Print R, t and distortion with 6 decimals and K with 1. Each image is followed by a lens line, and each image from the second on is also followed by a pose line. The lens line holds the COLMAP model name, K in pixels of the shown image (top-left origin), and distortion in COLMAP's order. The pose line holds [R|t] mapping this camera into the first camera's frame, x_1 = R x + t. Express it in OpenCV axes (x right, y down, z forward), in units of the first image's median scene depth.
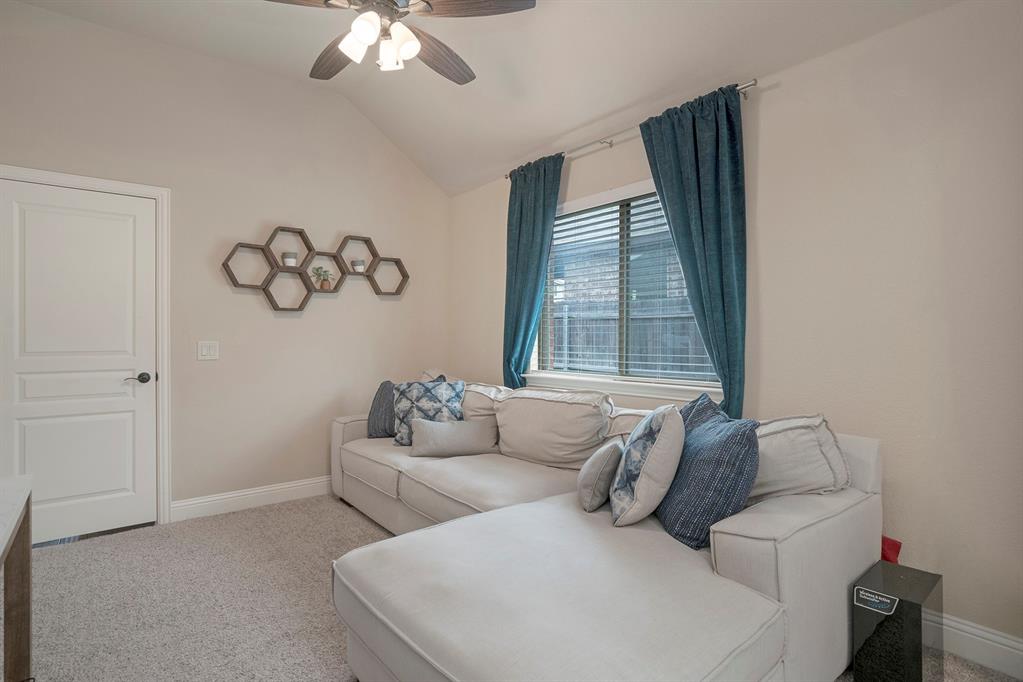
lens RADIAL K [[522.4, 0, 512.8], [0, 522.4, 333.5], [0, 0, 1]] dist [-0.005069, -0.000266]
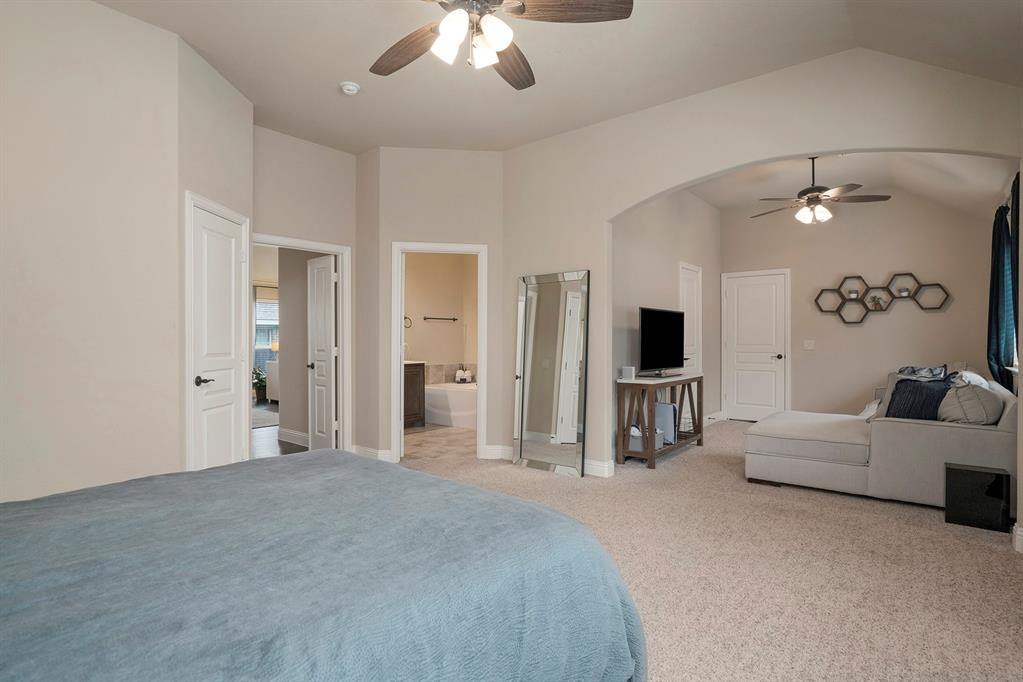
lens RADIAL K [[522.4, 0, 515.8], [0, 522.4, 341.3], [0, 0, 1]] dist [-0.005069, -0.000266]
pose [[0.224785, 0.006945, -0.974384, 1.041488], [0.005397, 0.999950, 0.008372, -0.004397], [0.974394, -0.007141, 0.224736, -0.506926]]
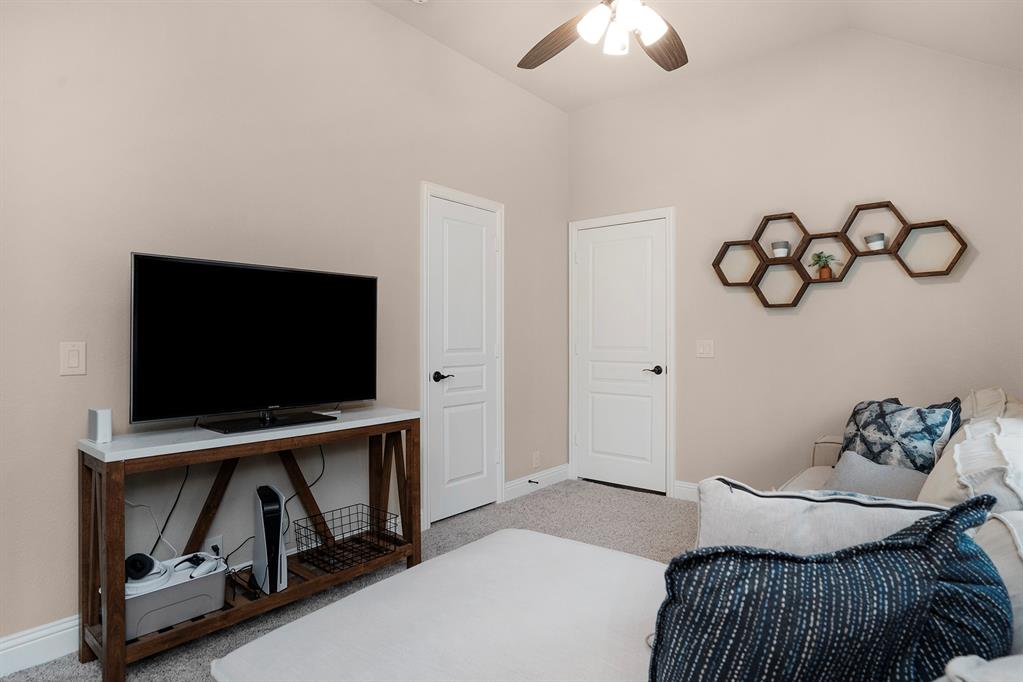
lens RADIAL K [[549.0, 0, 509.7], [0, 549.0, 338.2], [0, 0, 1]] dist [-0.019067, 0.000564]
pose [[0.211662, 0.005374, -0.977328, 0.396278], [0.002288, 0.999979, 0.005994, 0.003358], [0.977340, -0.003505, 0.211645, 0.353799]]
